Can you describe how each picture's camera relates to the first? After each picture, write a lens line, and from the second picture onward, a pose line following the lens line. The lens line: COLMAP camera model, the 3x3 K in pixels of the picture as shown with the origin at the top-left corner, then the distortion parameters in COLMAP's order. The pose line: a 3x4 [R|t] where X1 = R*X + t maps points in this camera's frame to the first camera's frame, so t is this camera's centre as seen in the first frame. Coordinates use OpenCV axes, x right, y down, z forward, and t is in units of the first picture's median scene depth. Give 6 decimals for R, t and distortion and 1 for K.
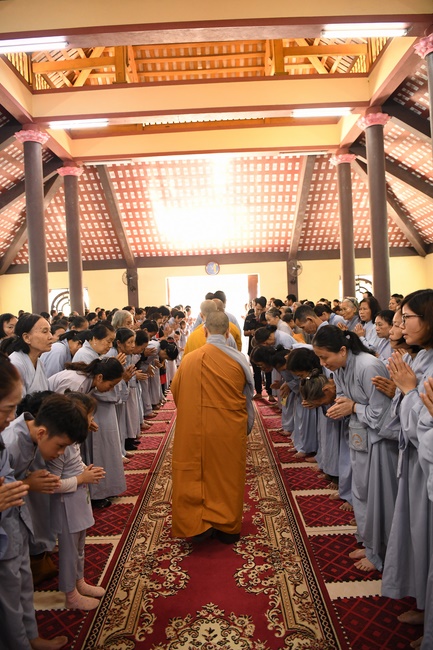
lens RADIAL K [[451.0, 0, 220.9], [0, 451.0, 327.2], [0, 0, 1]] dist [-0.054486, 0.009896]
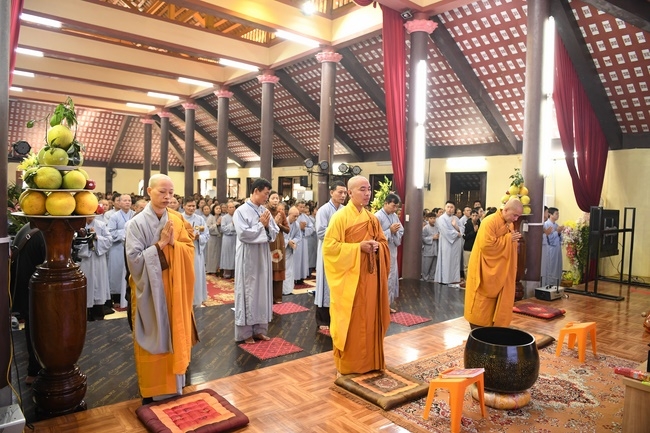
lens RADIAL K [[446.8, 0, 325.8], [0, 446.8, 219.0], [0, 0, 1]] dist [-0.046537, 0.004947]
pose [[0.768628, 0.035875, 0.638690, -0.250673], [-0.023690, 0.999338, -0.027623, 0.058911], [-0.639258, 0.006101, 0.768968, -0.701431]]
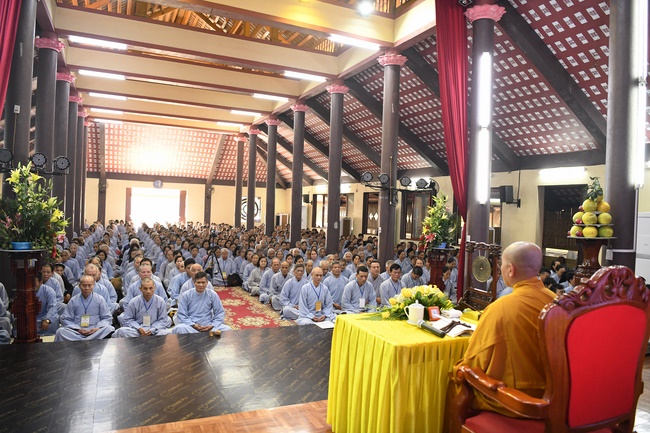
lens RADIAL K [[451.0, 0, 325.9], [0, 451.0, 215.2], [0, 0, 1]] dist [-0.054486, 0.009896]
pose [[0.904300, 0.074912, 0.420273, -0.143293], [-0.051969, 0.996479, -0.065798, 0.053237], [-0.423722, 0.037660, 0.905009, -0.700357]]
